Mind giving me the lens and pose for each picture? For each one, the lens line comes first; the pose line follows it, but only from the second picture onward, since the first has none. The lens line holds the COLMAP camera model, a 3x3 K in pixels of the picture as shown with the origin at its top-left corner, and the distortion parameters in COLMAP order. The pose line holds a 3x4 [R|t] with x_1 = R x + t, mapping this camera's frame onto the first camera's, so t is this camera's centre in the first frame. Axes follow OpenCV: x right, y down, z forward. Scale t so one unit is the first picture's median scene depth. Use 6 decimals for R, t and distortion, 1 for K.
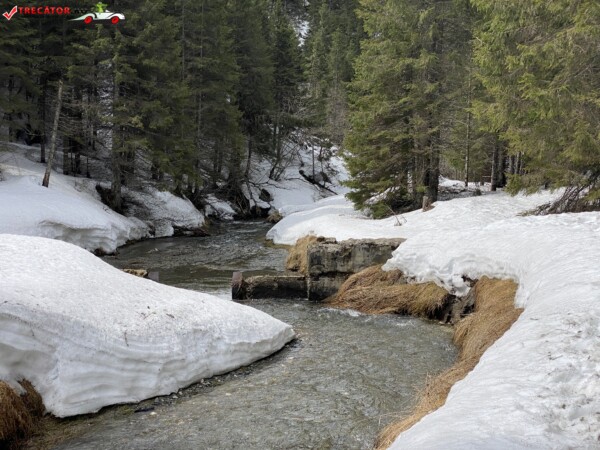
lens RADIAL K [[884.3, 0, 303.0], [0, 884.3, 211.6], [0, 0, 1]] dist [0.134240, -0.102958]
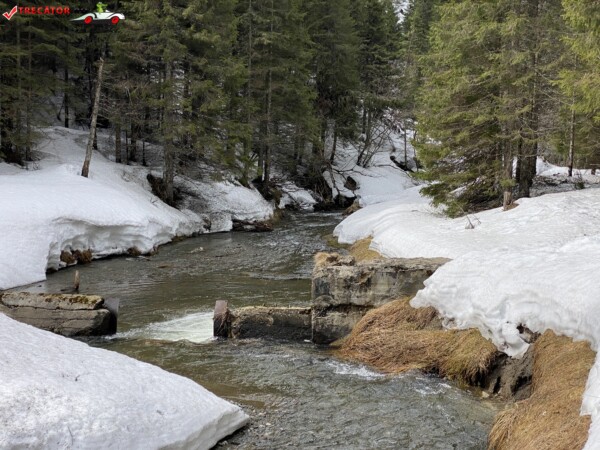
lens RADIAL K [[884.3, 0, 303.0], [0, 884.3, 211.6], [0, 0, 1]] dist [0.134240, -0.102958]
pose [[0.991985, 0.008004, -0.126106, 0.049521], [-0.005678, 0.999807, 0.018792, -0.011946], [0.126232, -0.017926, 0.991839, 0.151131]]
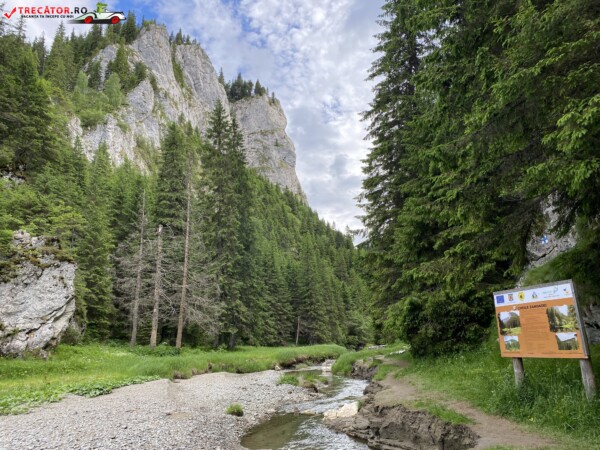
lens RADIAL K [[451.6, 0, 296.3], [0, 451.6, 223.8], [0, 0, 1]] dist [0.051086, -0.051327]
pose [[0.993339, -0.075812, -0.086779, -0.082529], [0.045805, 0.950822, -0.306332, 0.089346], [0.105735, 0.300317, 0.947961, -1.219686]]
